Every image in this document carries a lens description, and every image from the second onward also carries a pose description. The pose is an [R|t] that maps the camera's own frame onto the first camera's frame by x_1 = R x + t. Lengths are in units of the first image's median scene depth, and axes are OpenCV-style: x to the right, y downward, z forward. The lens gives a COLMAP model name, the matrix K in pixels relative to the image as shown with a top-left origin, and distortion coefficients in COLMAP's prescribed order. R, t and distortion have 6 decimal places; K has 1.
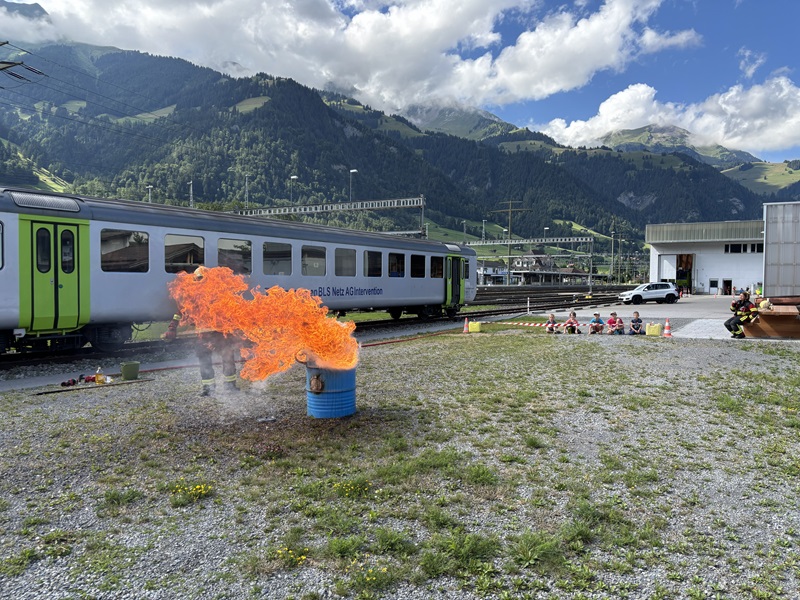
lens RADIAL K [[613.7, 0, 389.1], [0, 613.7, 306.1], [0, 0, 1]] dist [0.037110, -0.029219]
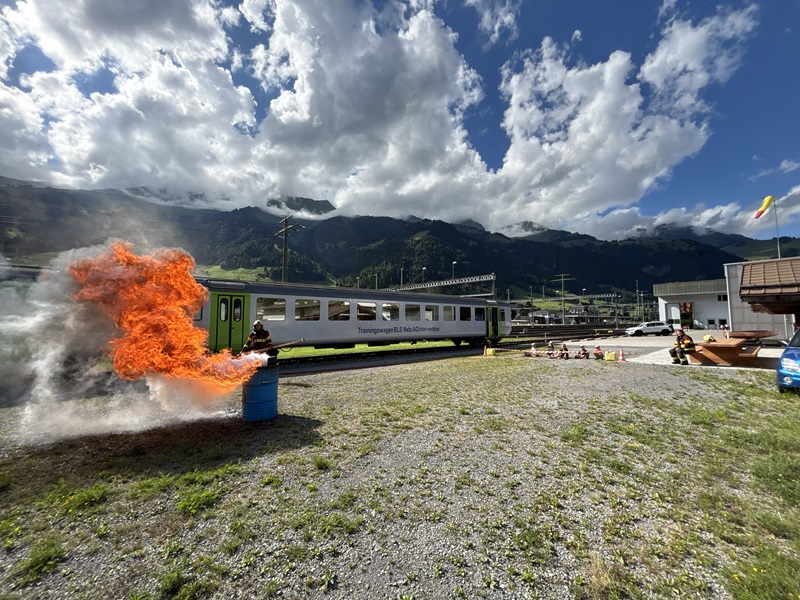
lens RADIAL K [[310.1, 0, 434.9], [0, 310.1, 301.9], [0, 0, 1]] dist [-0.000749, -0.000162]
pose [[0.951920, -0.032706, -0.304596, 0.210607], [-0.000518, 0.994111, -0.108364, -0.005711], [0.306346, 0.103311, 0.946297, 0.162462]]
